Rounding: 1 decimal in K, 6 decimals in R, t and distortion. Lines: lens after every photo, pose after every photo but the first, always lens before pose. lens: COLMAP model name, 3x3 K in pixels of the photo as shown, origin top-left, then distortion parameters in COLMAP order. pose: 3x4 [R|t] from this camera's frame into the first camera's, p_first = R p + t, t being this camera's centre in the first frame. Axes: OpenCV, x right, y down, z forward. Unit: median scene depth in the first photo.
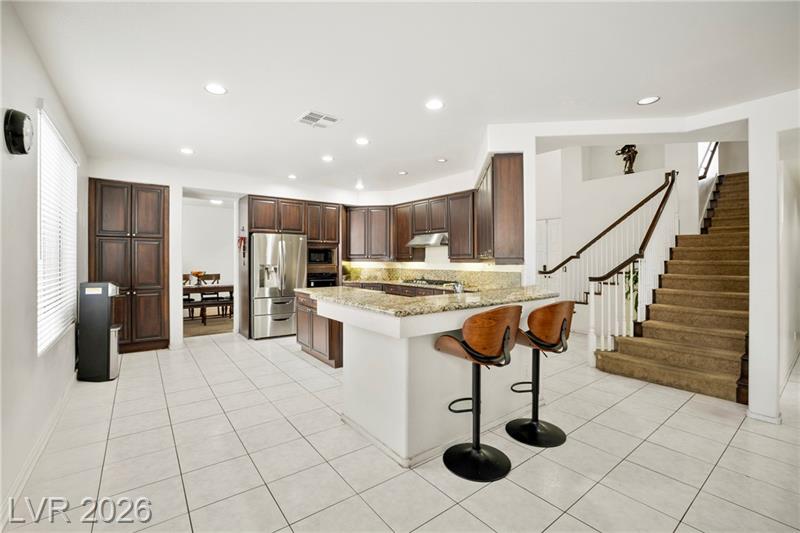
lens RADIAL K [[341.4, 0, 393.6], [0, 341.4, 261.4], [0, 0, 1]] dist [-0.032415, 0.005386]
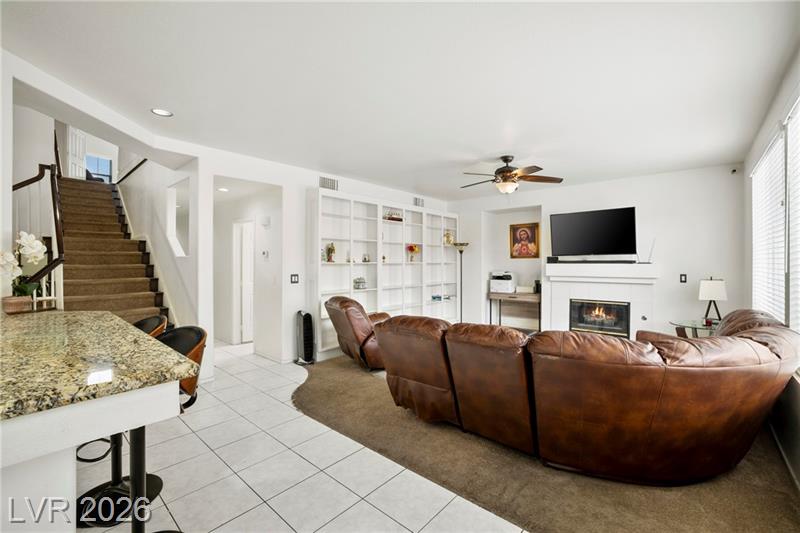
lens RADIAL K [[341.4, 0, 398.4], [0, 341.4, 262.9], [0, 0, 1]] dist [-0.032415, 0.005386]
pose [[-0.207101, -0.005417, 0.978305, -0.212844], [0.009681, 0.999924, 0.007587, -0.006530], [-0.978272, 0.011042, -0.207033, 0.274349]]
